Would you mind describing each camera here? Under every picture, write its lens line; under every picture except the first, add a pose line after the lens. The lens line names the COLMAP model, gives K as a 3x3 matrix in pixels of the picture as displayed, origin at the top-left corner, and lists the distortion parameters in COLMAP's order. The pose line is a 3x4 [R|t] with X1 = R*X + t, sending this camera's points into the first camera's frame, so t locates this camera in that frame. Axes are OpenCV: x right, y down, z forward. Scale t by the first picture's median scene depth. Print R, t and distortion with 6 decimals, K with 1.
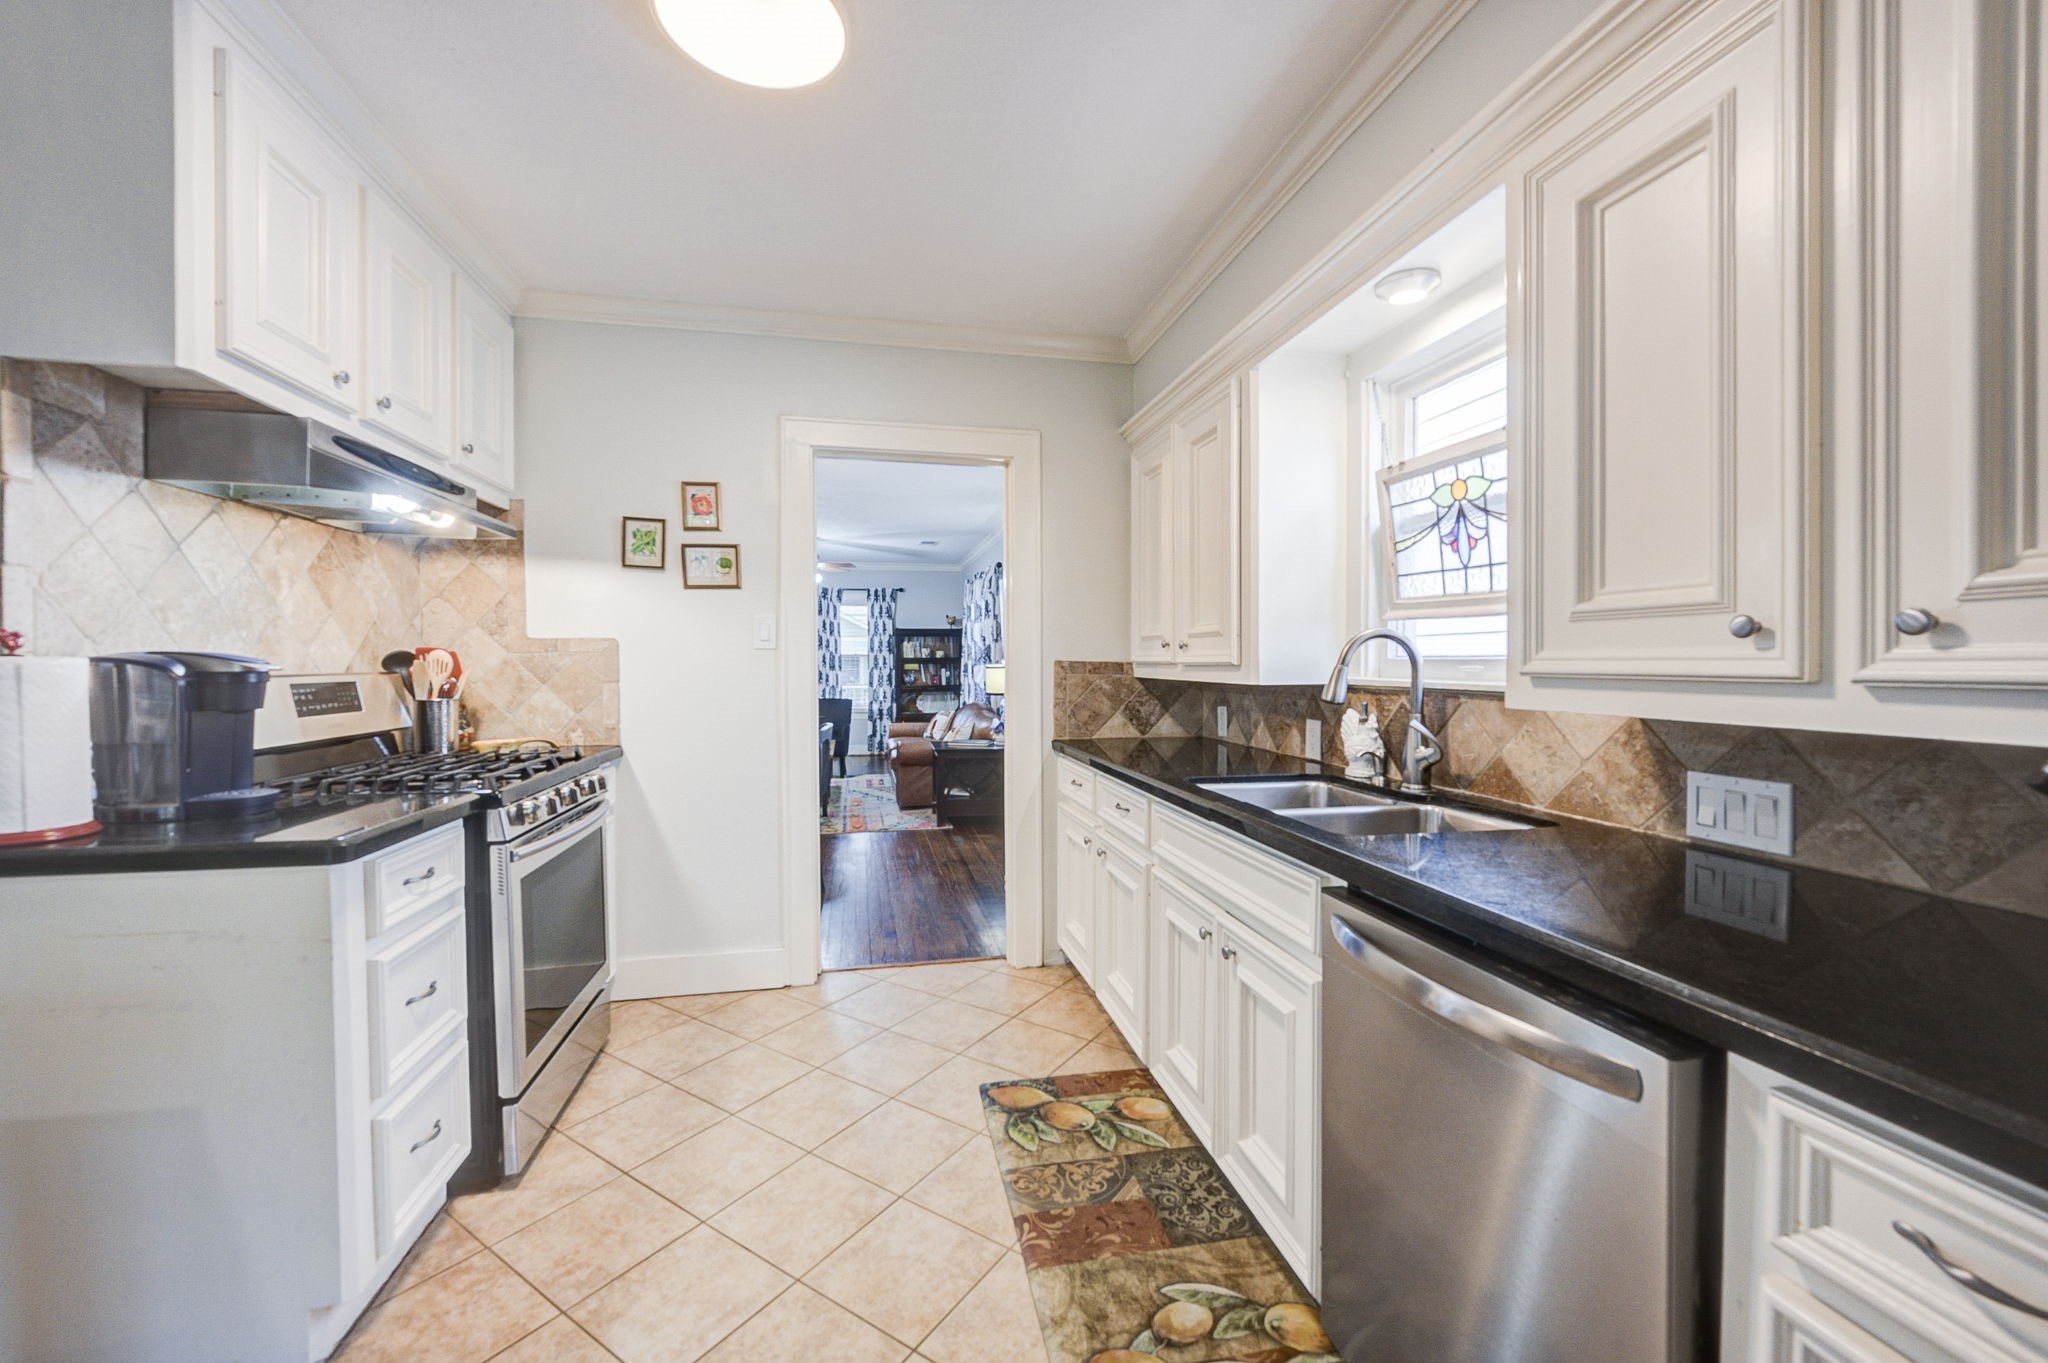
lens RADIAL K [[828.2, 0, 1015.2], [0, 828.2, 675.4], [0, 0, 1]] dist [-0.010457, 0.000520]
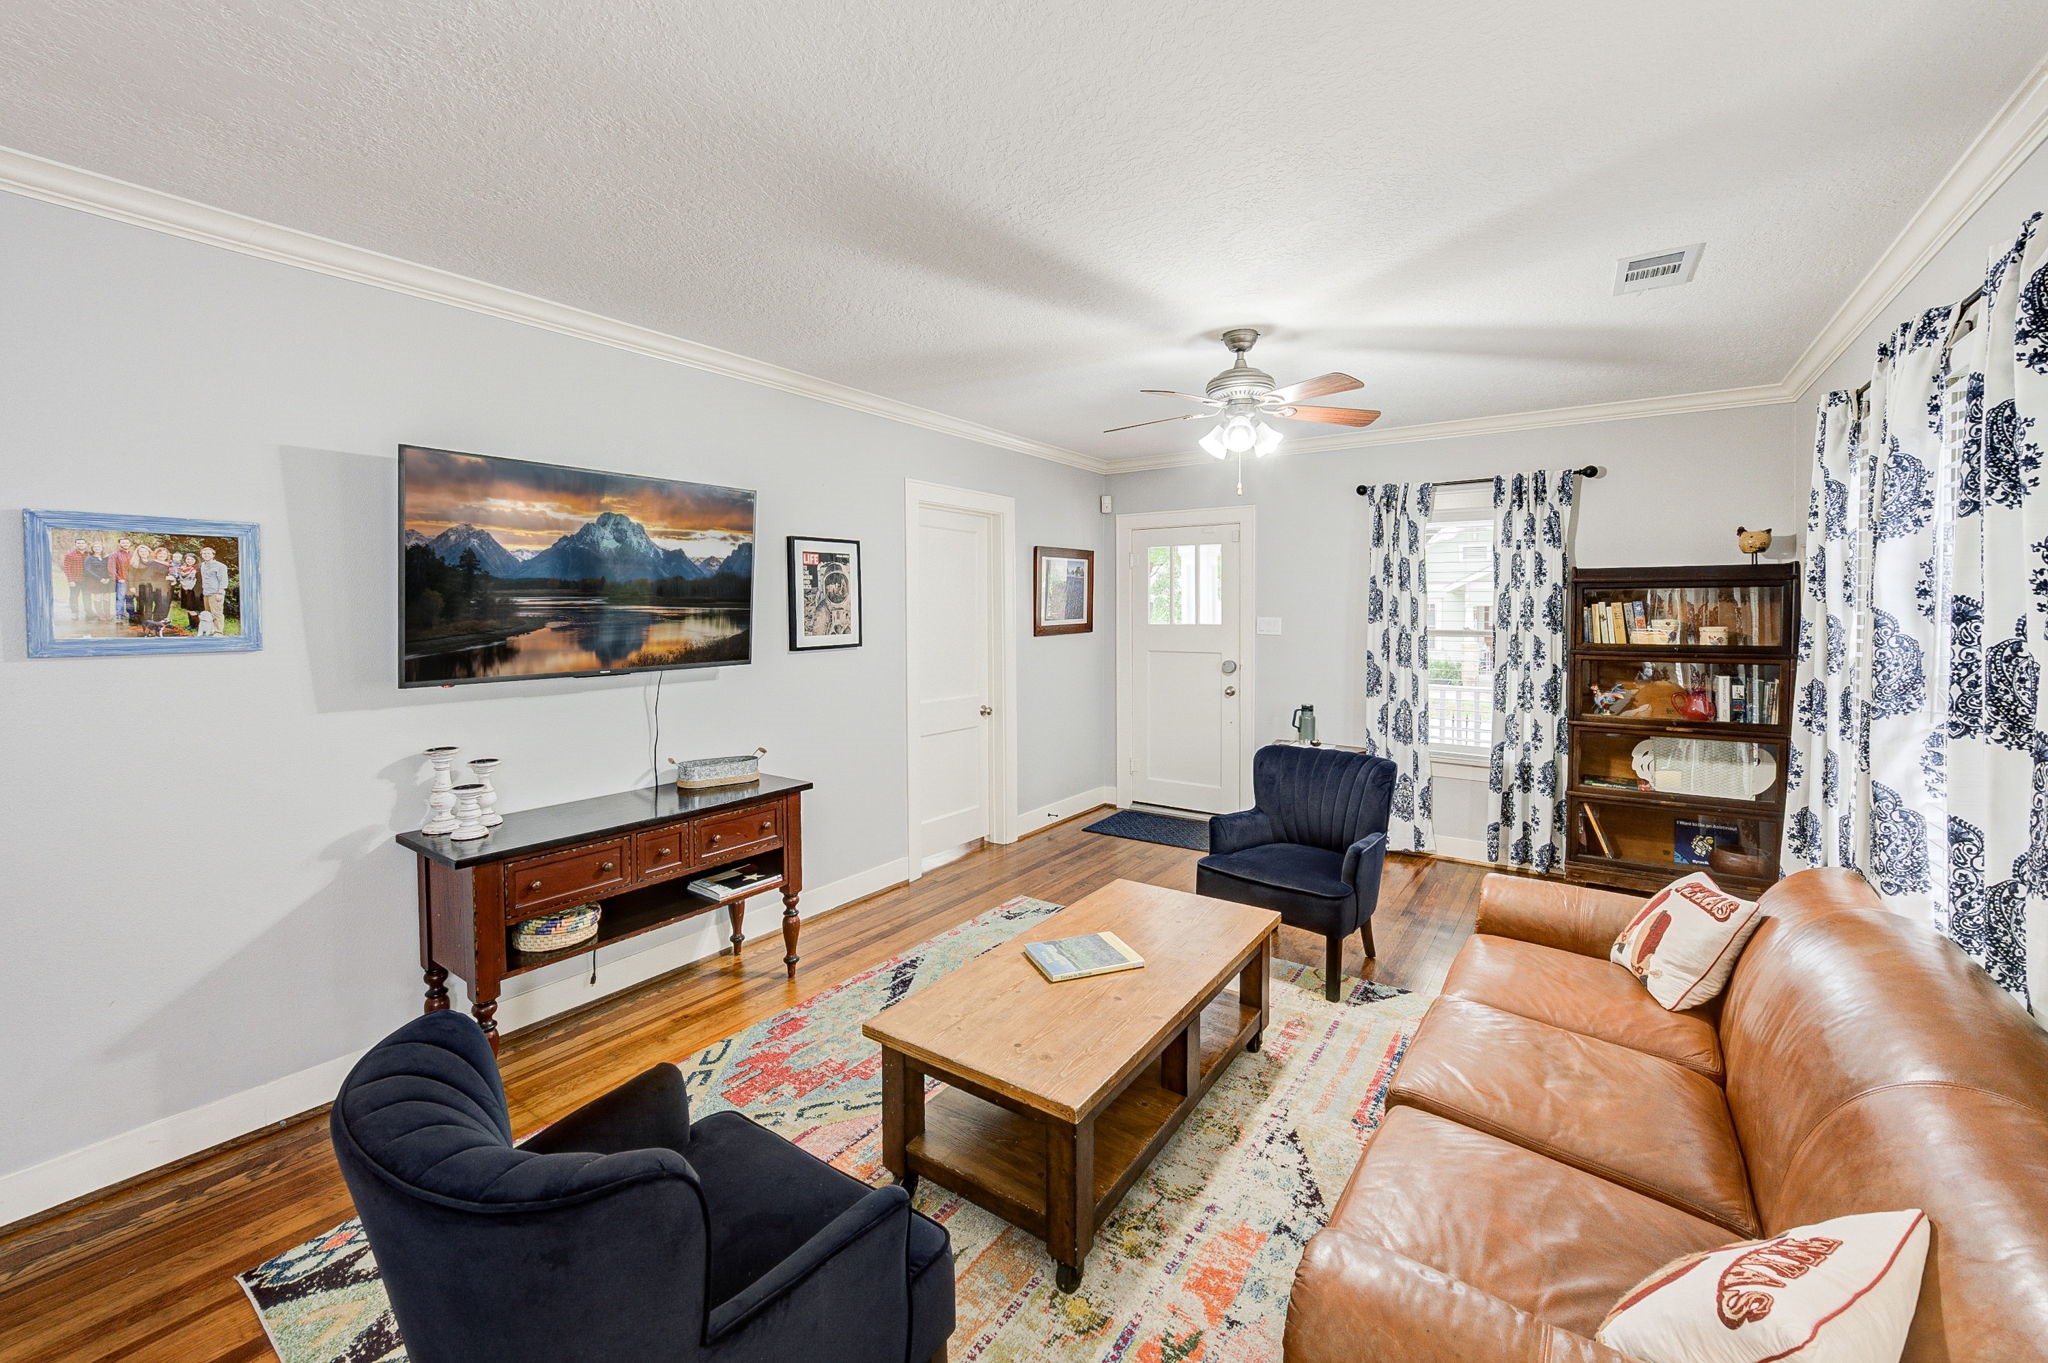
lens RADIAL K [[828.2, 0, 1017.3], [0, 828.2, 632.6], [0, 0, 1]] dist [-0.010457, 0.000520]
pose [[0.689823, 0.021081, -0.723671, -0.040019], [-0.012147, 0.999772, 0.017544, -0.029849], [0.723876, -0.003312, 0.689922, 0.530296]]
